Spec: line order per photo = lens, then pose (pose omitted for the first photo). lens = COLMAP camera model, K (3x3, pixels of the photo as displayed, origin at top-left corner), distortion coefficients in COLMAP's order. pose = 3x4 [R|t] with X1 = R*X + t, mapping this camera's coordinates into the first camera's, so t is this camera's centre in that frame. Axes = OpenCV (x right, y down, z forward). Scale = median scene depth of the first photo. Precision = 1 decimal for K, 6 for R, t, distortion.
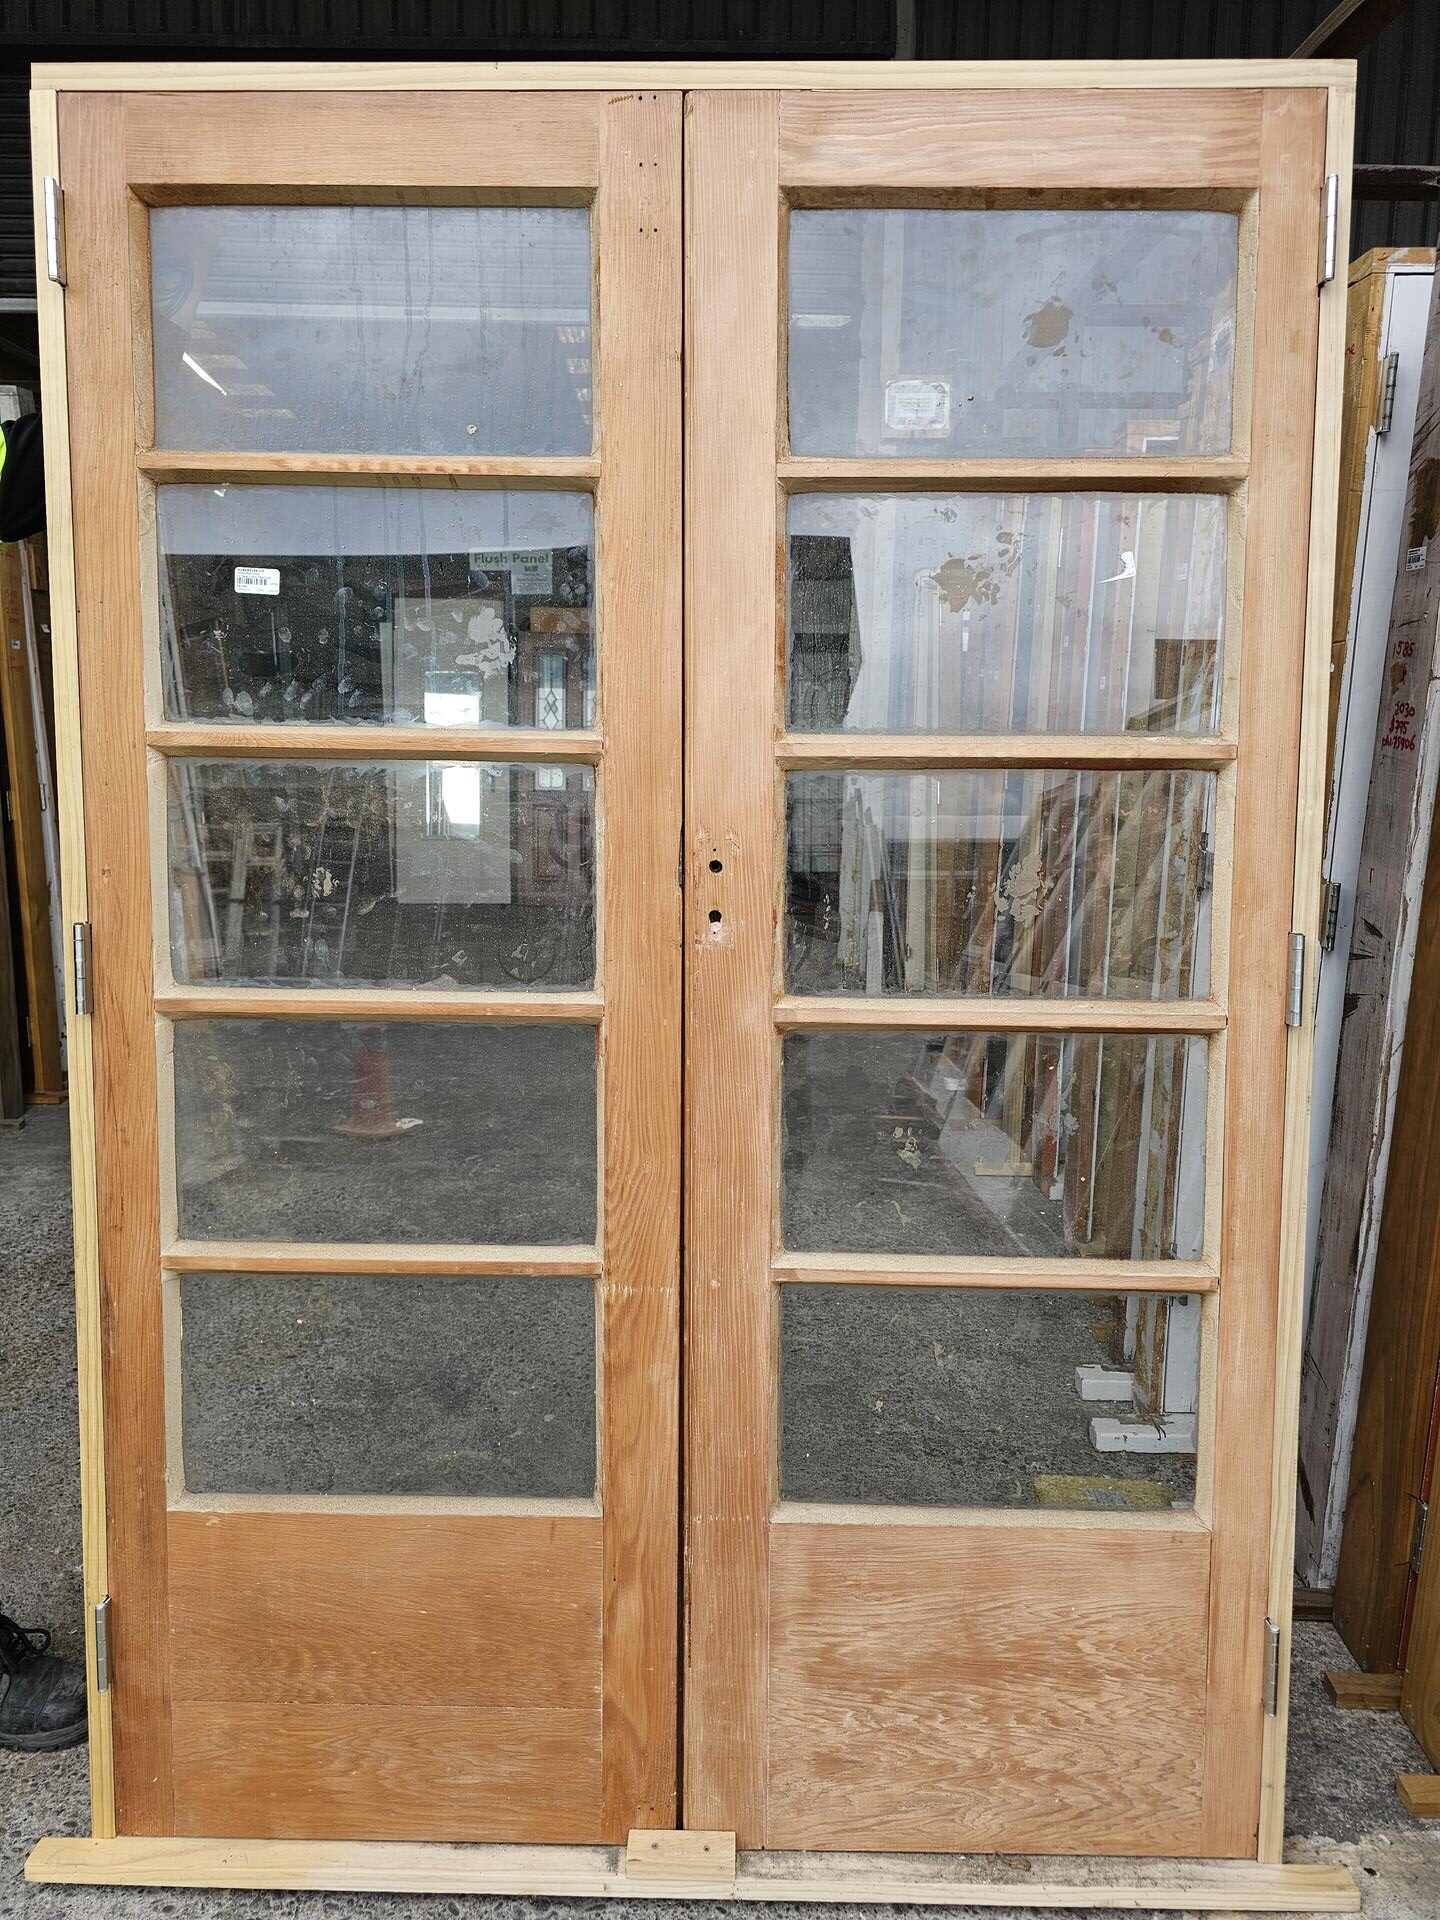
lens RADIAL K [[1339.3, 0, 724.6], [0, 1339.3, 969.7], [0, 0, 1]] dist [0.045229, -0.046546]
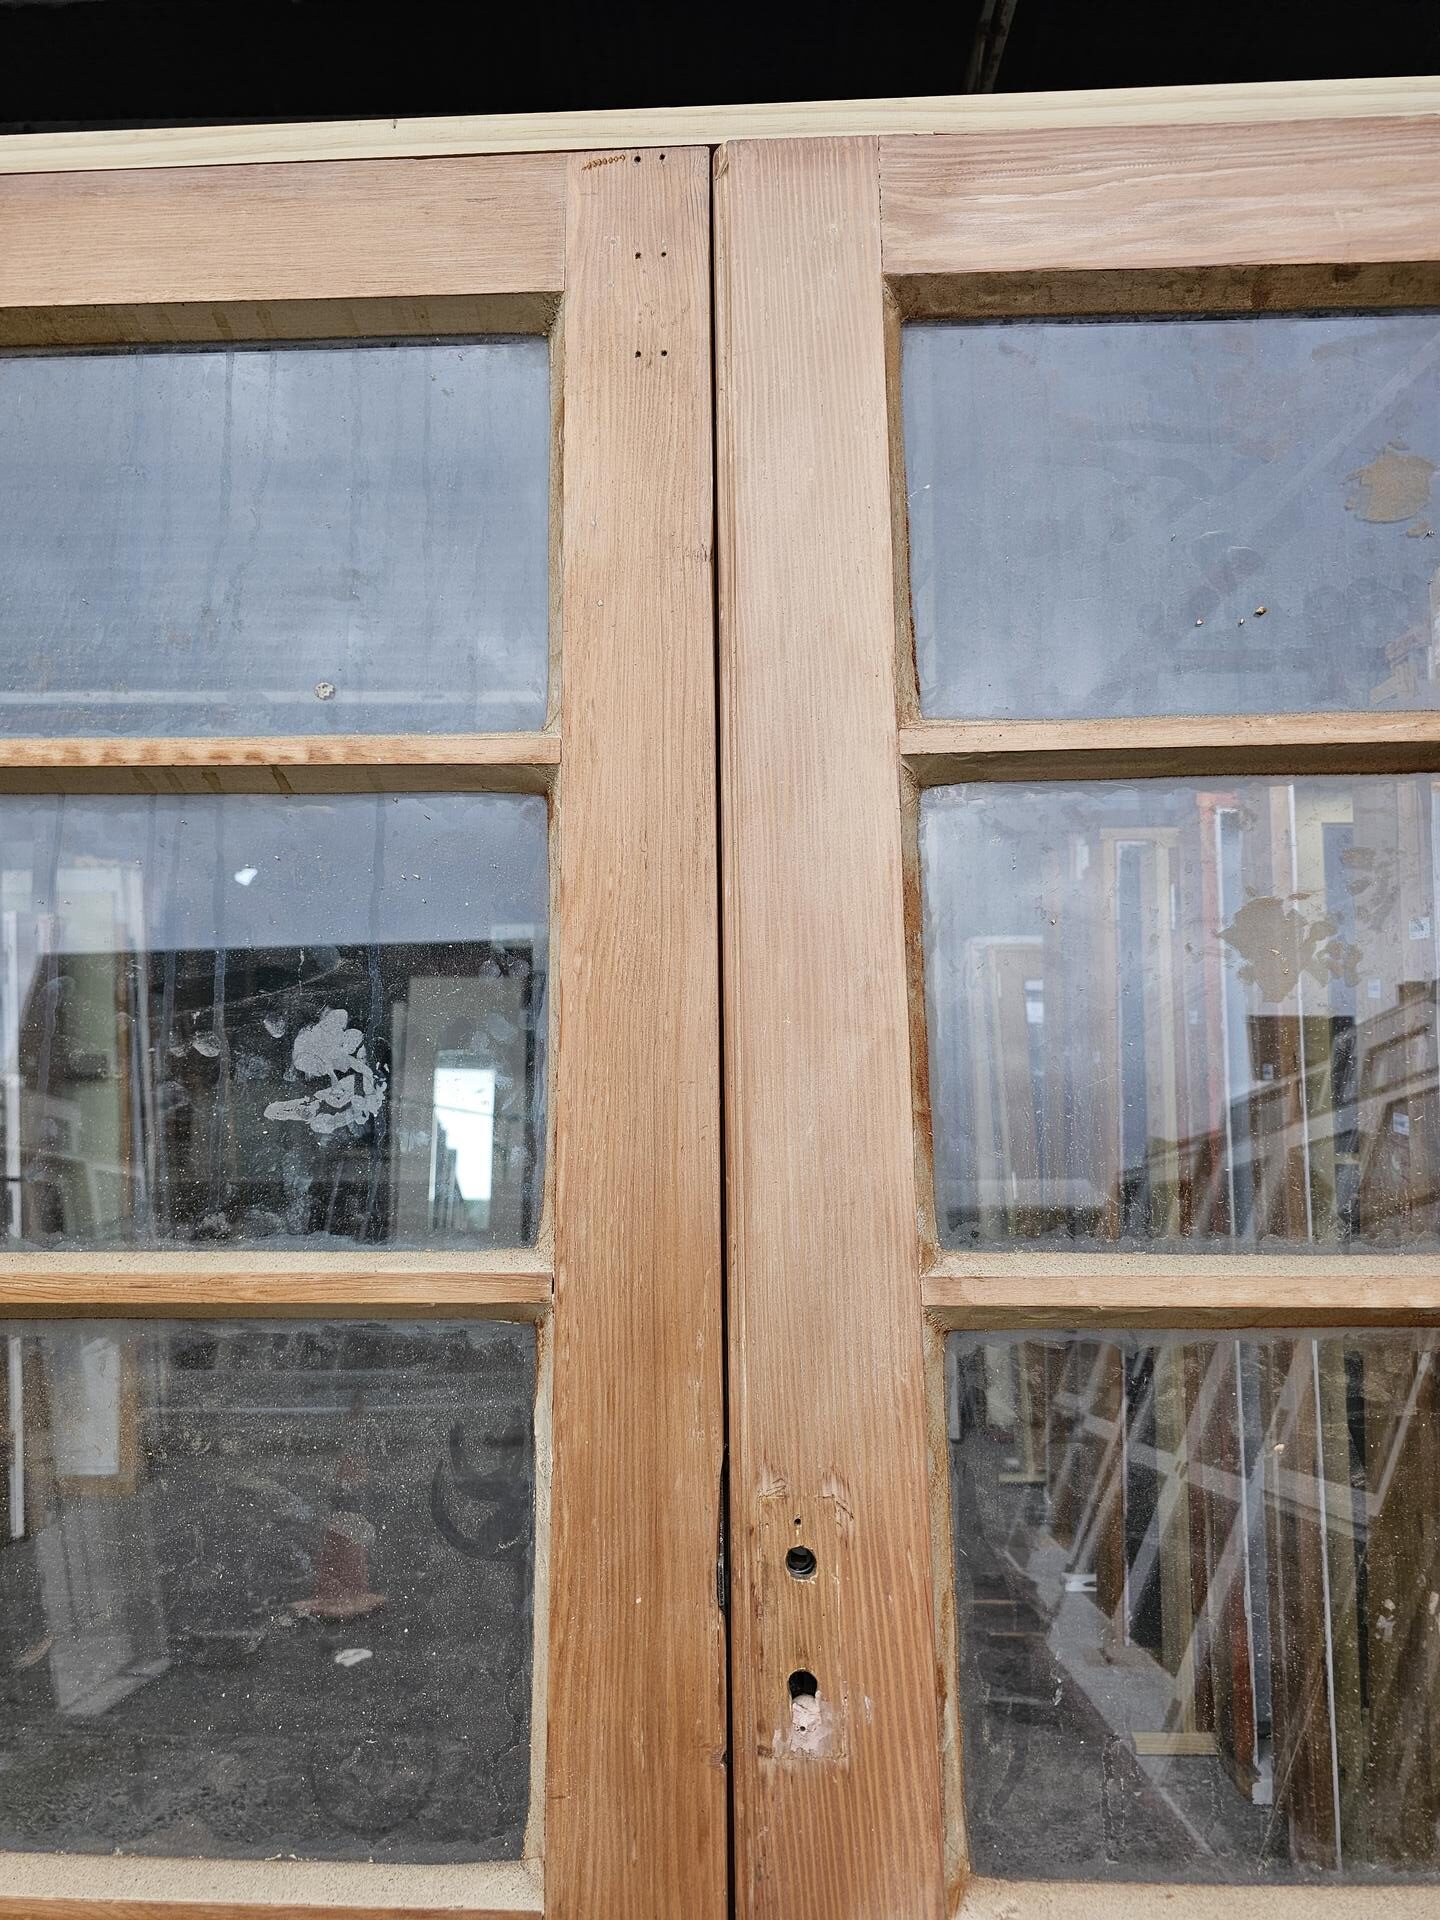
lens RADIAL K [[1339.3, 0, 713.5], [0, 1339.3, 958.5], [0, 0, 1]] dist [0.045229, -0.046546]
pose [[0.999463, -0.019112, -0.026627, -0.019976], [0.011069, 0.961483, -0.274642, -0.148990], [0.030850, 0.274200, 0.961178, 0.520427]]
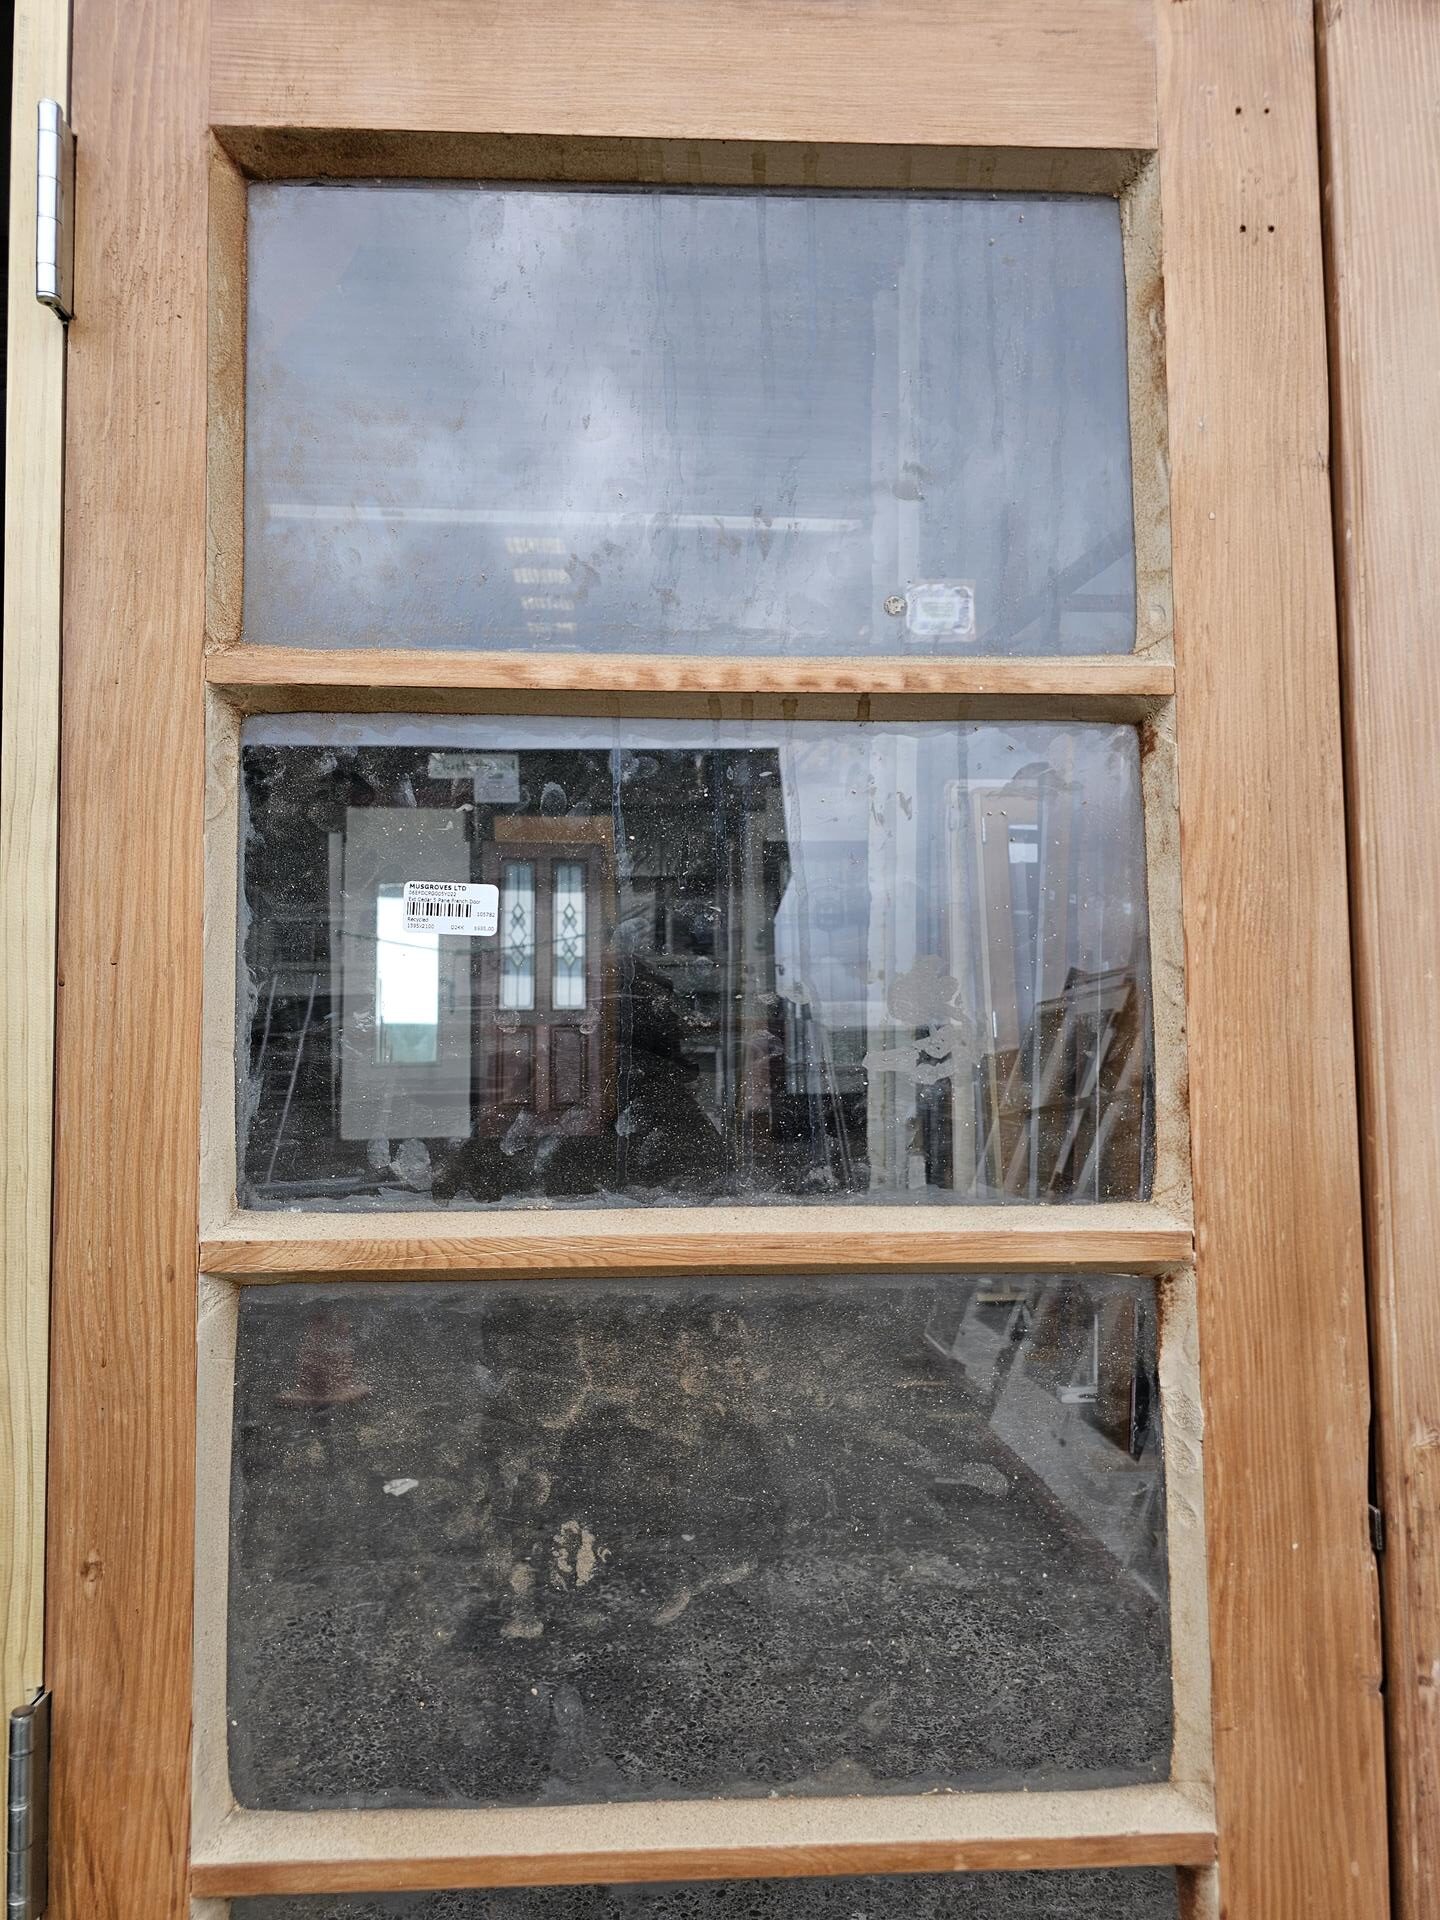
lens RADIAL K [[1339.3, 0, 721.9], [0, 1339.3, 959.9], [0, 0, 1]] dist [0.045229, -0.046546]
pose [[0.998201, -0.014324, 0.058217, -0.283027], [0.022659, 0.989151, -0.145143, -0.202674], [-0.055506, 0.146201, 0.987696, 0.538567]]
